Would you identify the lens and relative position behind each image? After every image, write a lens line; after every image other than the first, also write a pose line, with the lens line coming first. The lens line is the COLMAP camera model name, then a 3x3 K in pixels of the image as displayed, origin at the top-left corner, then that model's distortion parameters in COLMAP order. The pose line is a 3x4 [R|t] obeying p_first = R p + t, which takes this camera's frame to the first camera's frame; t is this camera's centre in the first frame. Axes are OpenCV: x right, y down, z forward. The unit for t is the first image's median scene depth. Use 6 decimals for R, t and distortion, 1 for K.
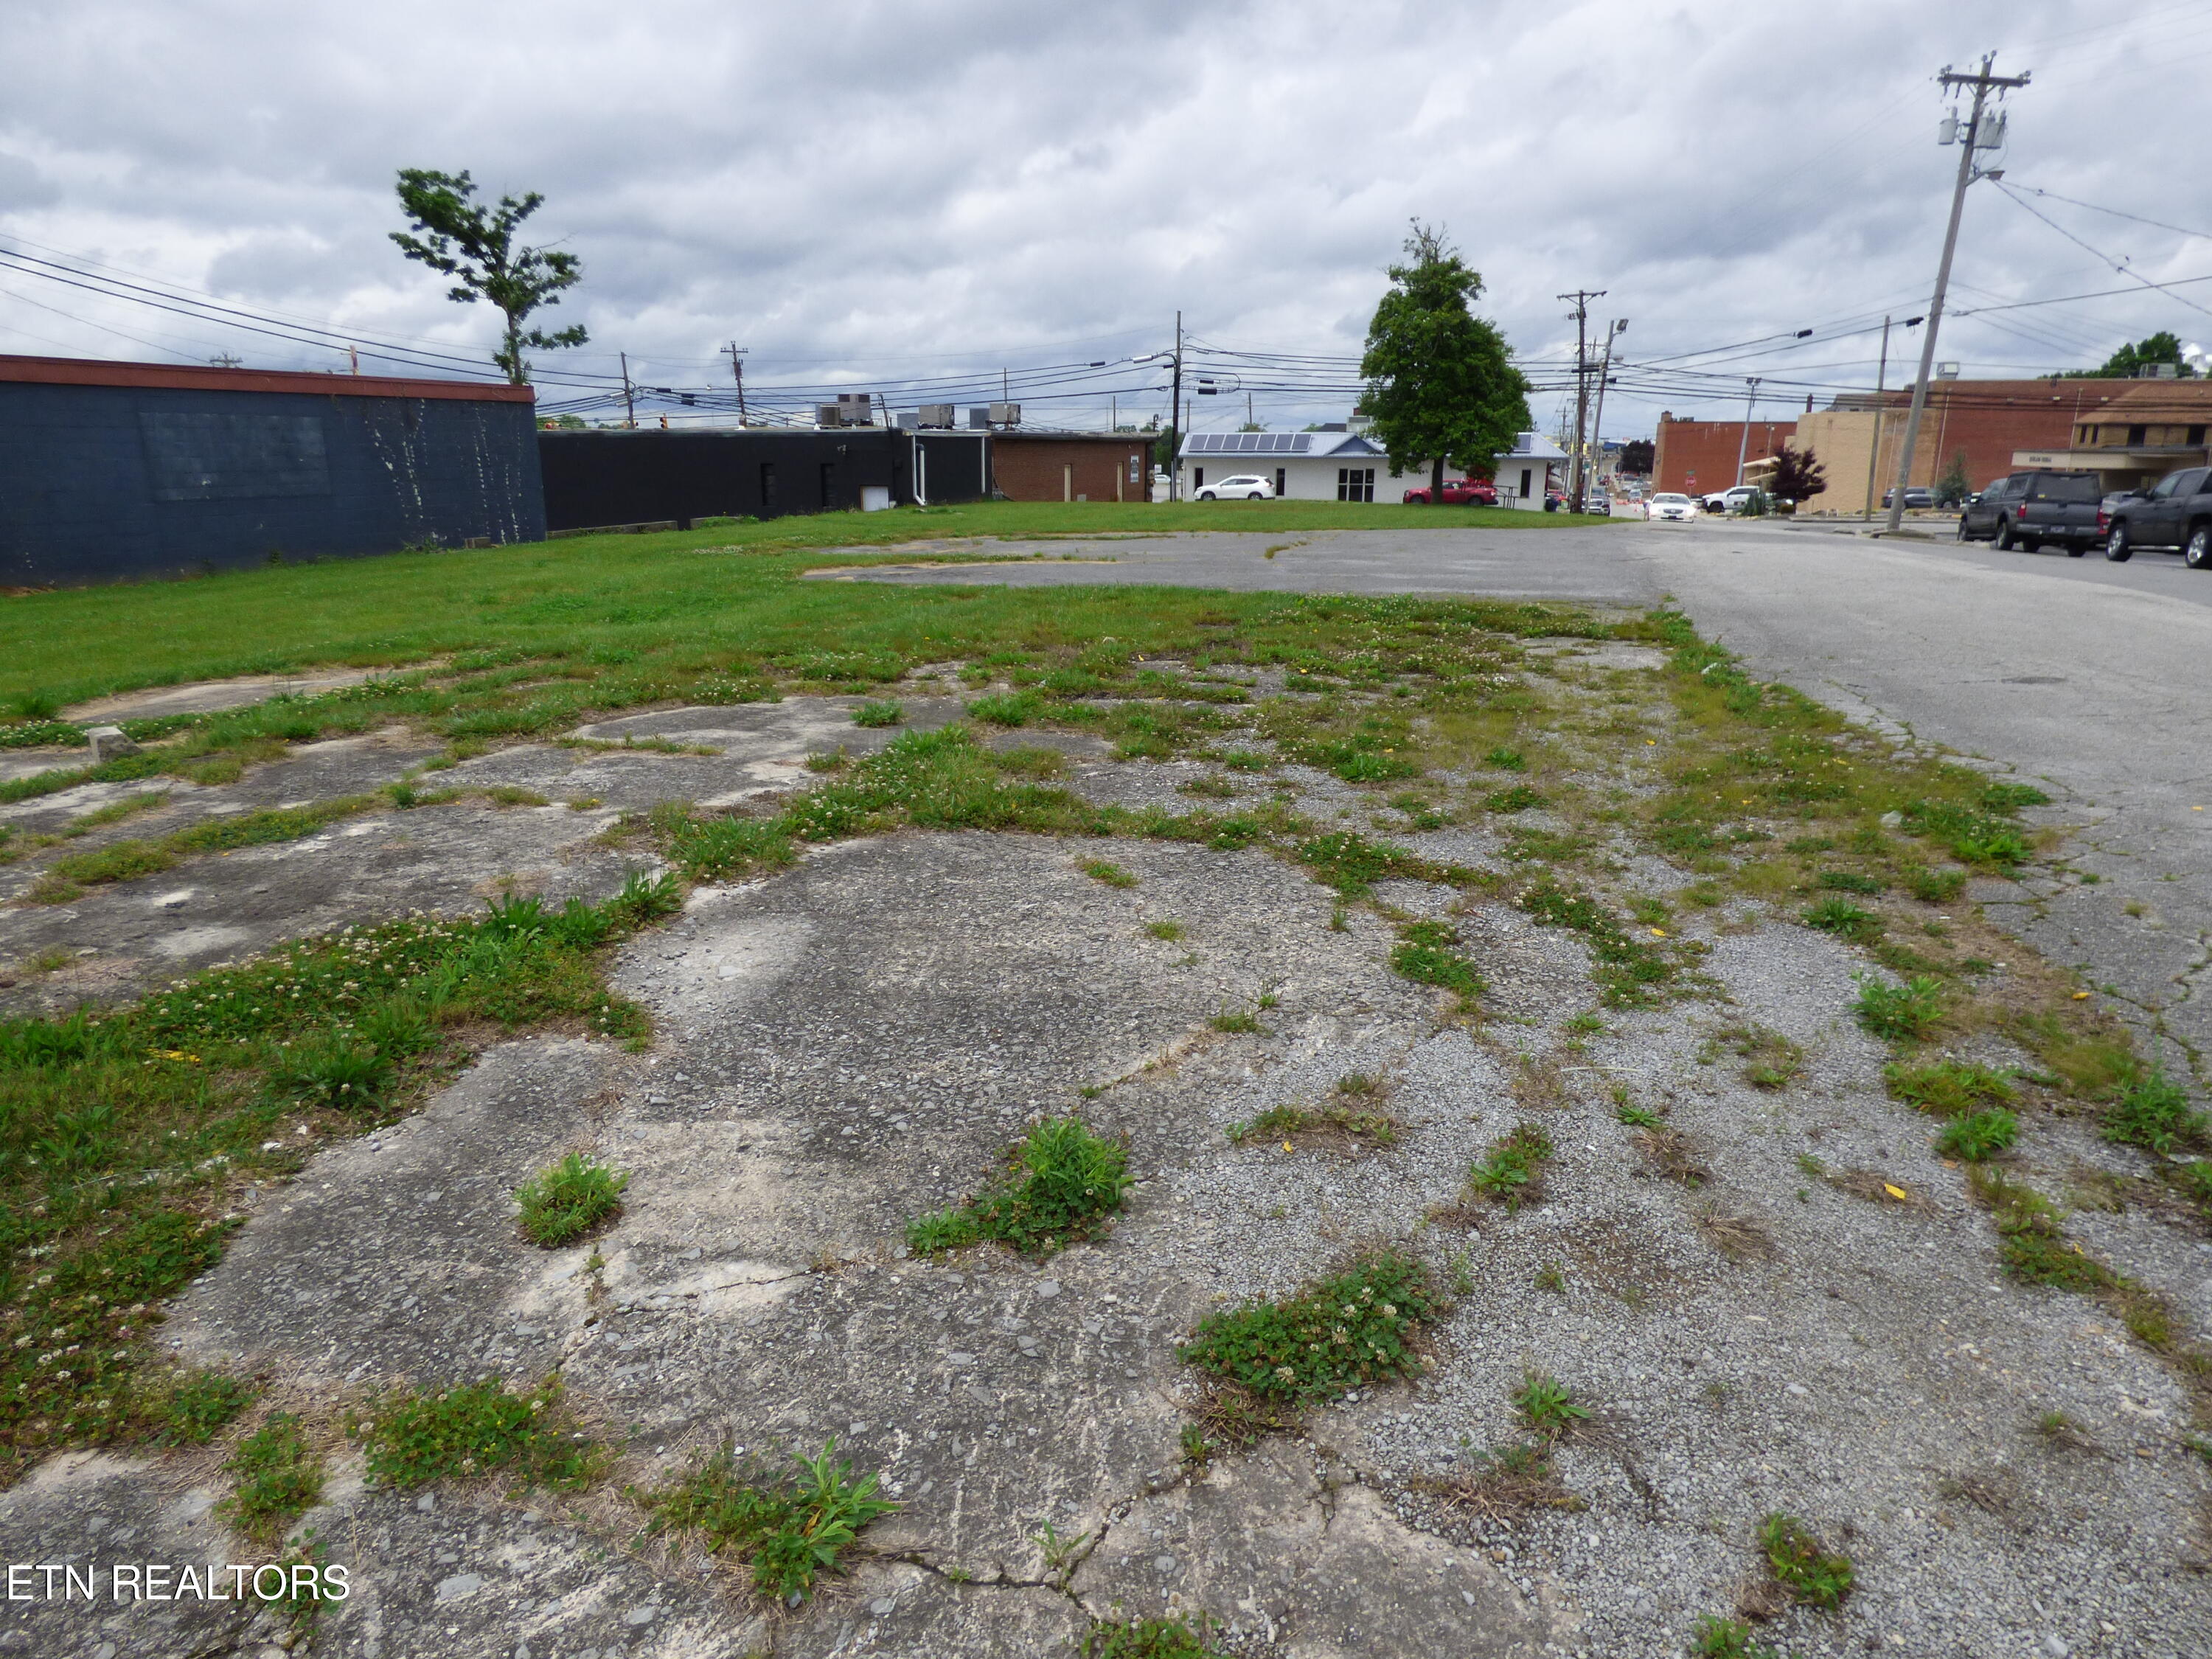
lens RADIAL K [[1337.4, 0, 1106.8], [0, 1337.4, 815.2], [0, 0, 1]] dist [0.000995, 0.001369]
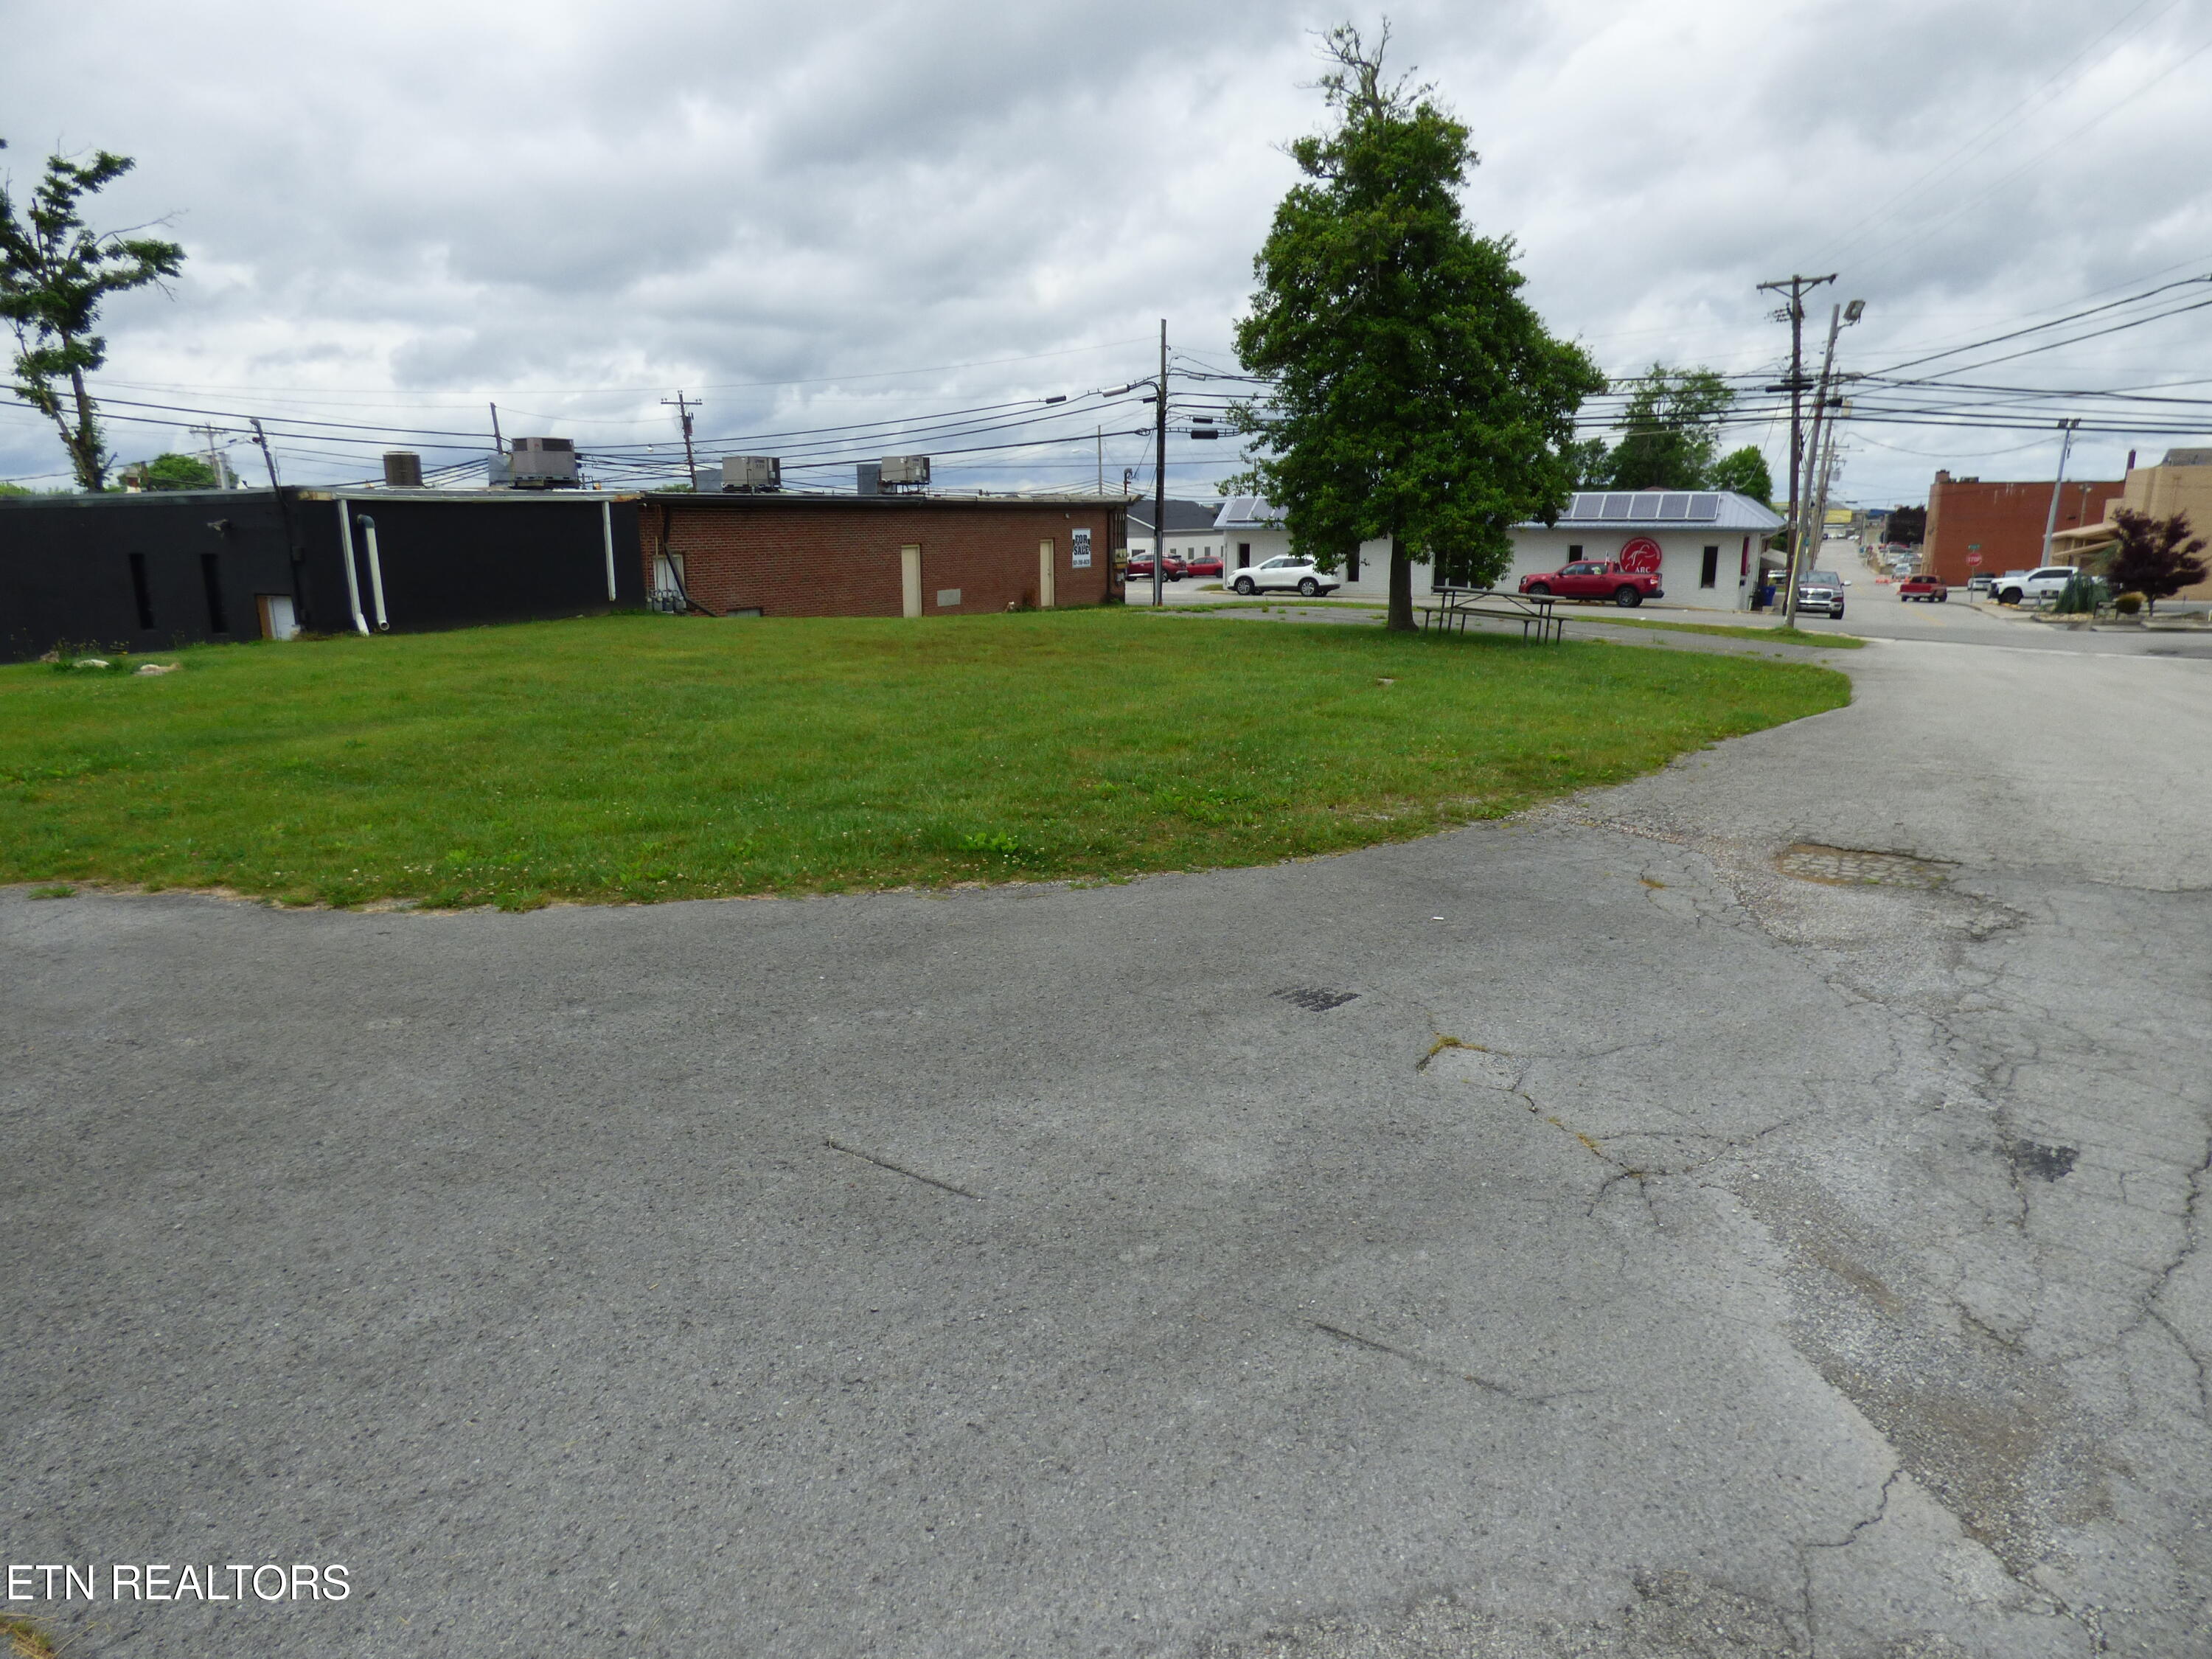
lens RADIAL K [[1341.5, 0, 1088.7], [0, 1341.5, 843.8], [0, 0, 1]] dist [-0.040422, 0.022336]
pose [[0.984172, 0.032993, -0.174120, 0.435976], [-0.038079, 0.998938, -0.025951, -0.272903], [0.173078, 0.032170, 0.984383, 1.003316]]
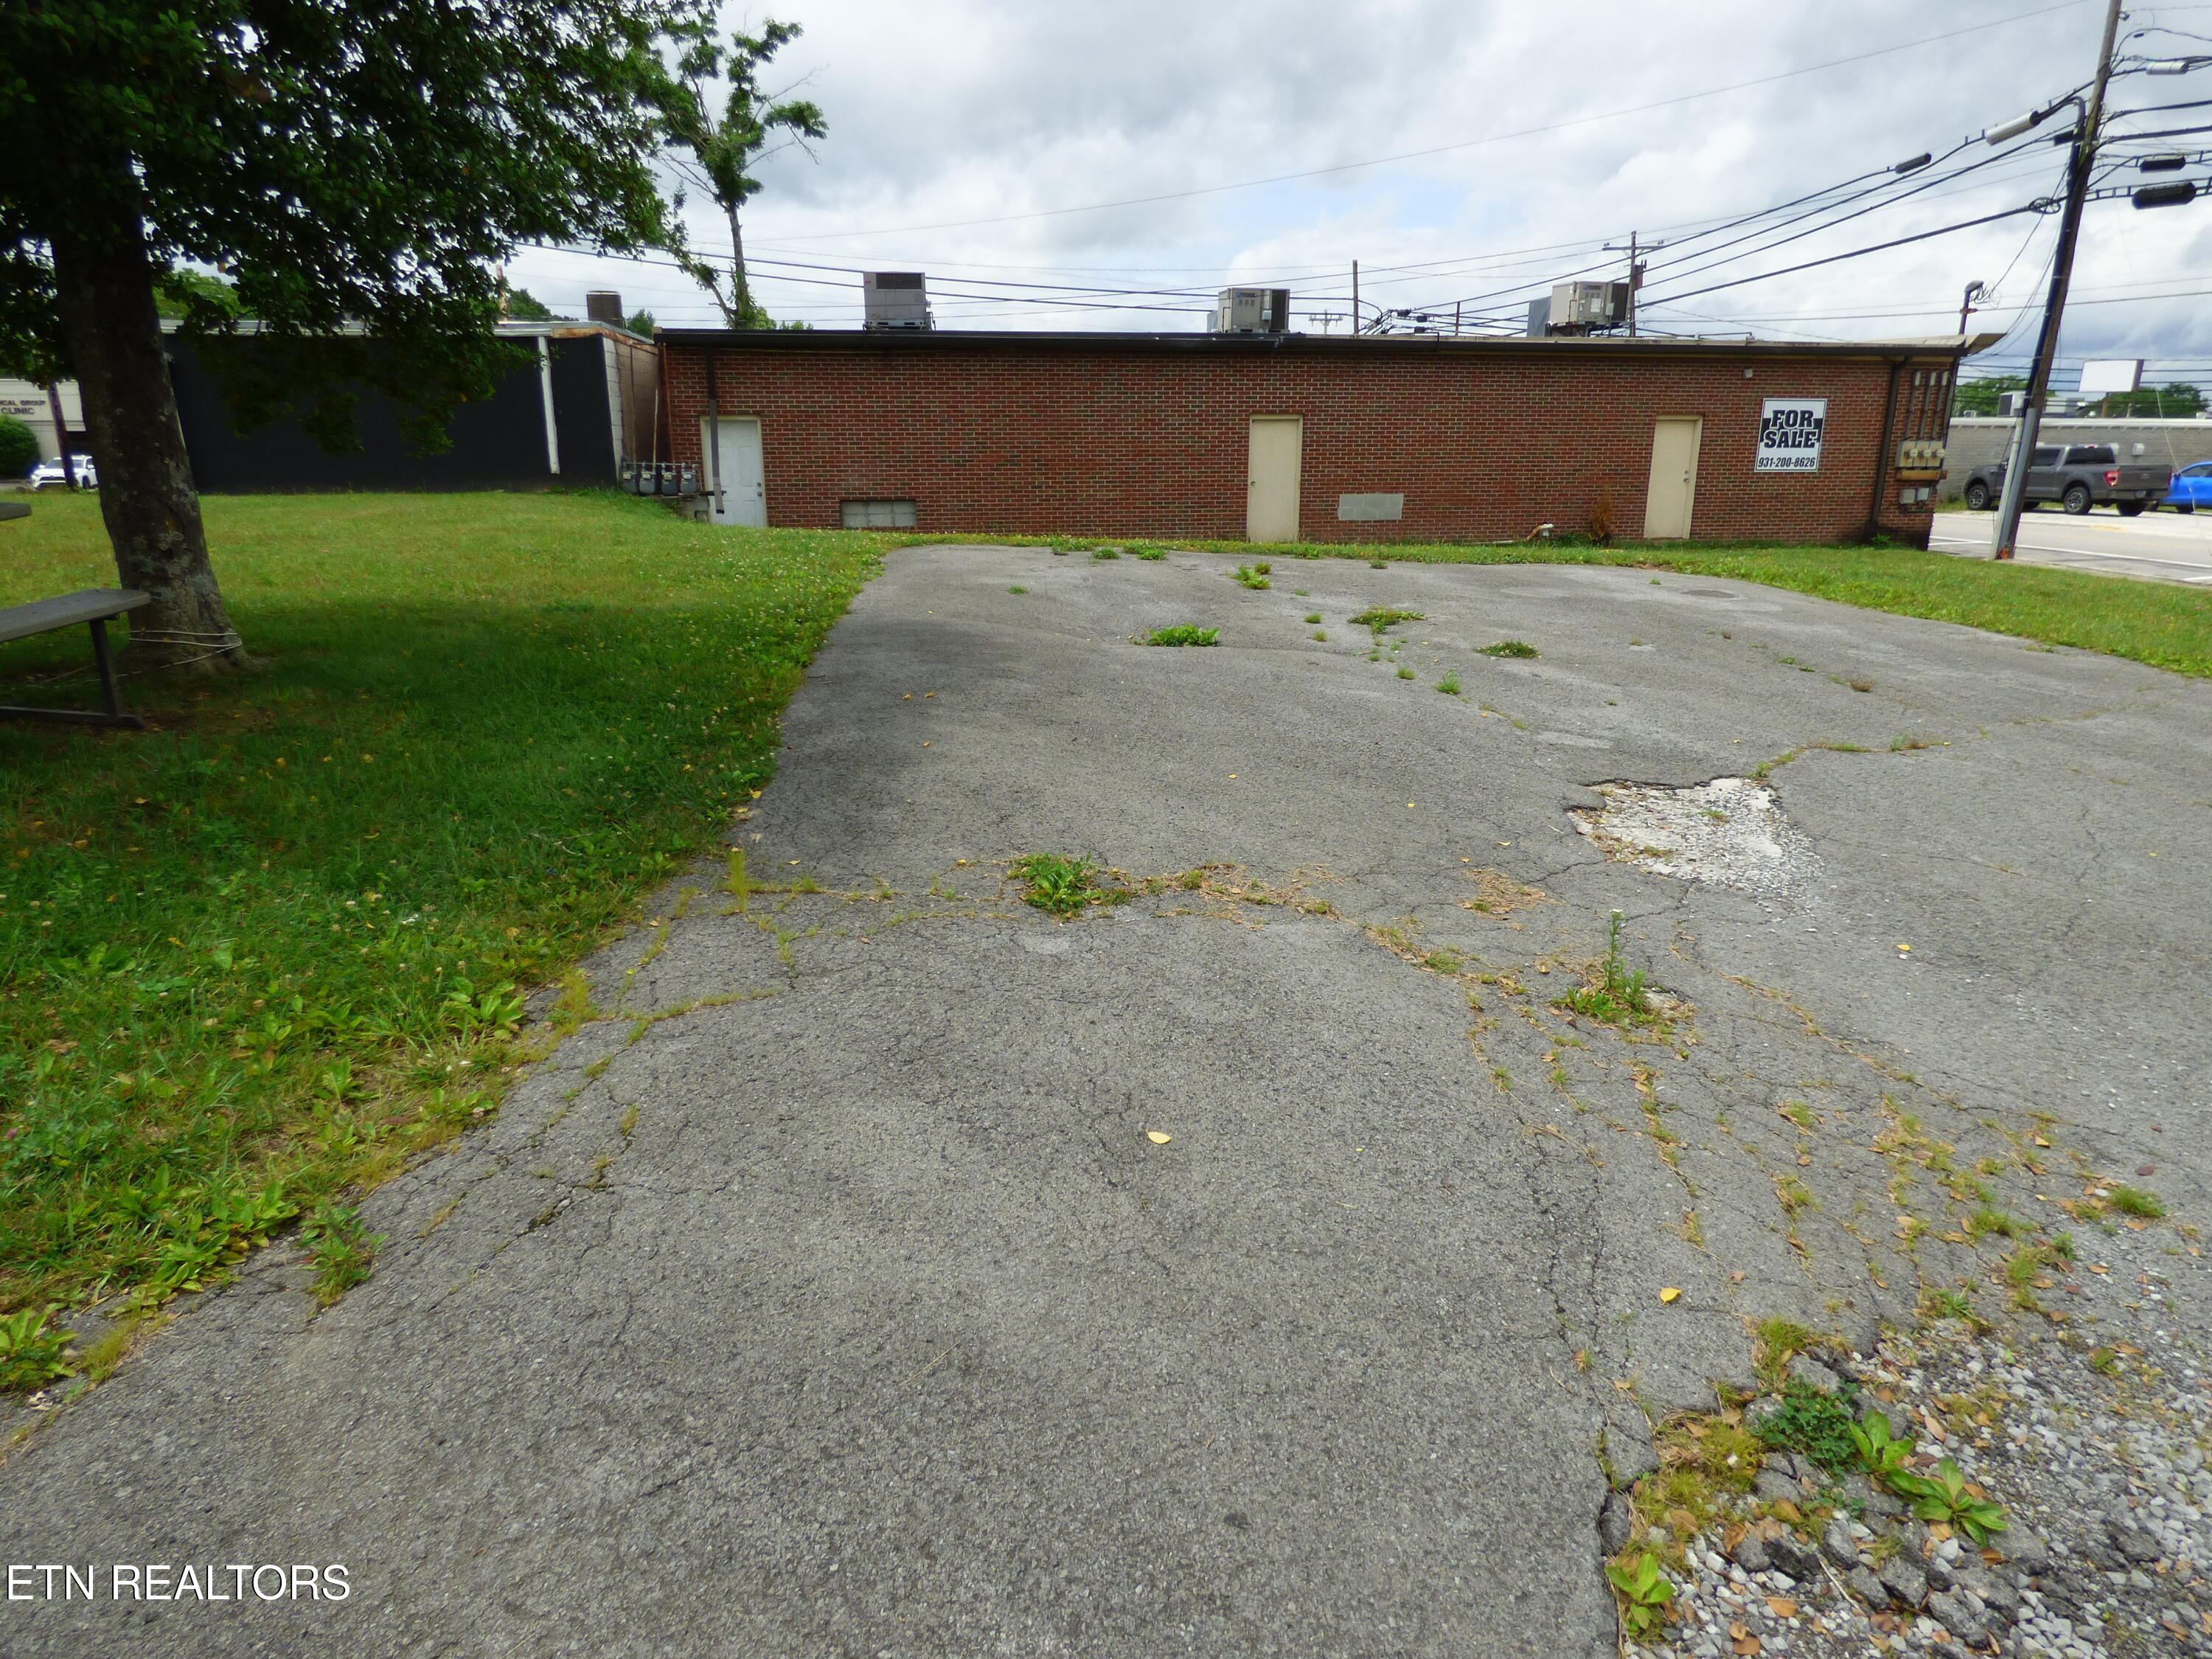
lens RADIAL K [[1348.5, 0, 1066.2], [0, 1348.5, 832.1], [0, 0, 1]] dist [-0.015798, -0.001624]
pose [[0.475493, 0.253428, -0.842426, 0.780859], [-0.230217, 0.960082, 0.158881, -0.494838], [0.849062, 0.118394, 0.514855, 1.941276]]
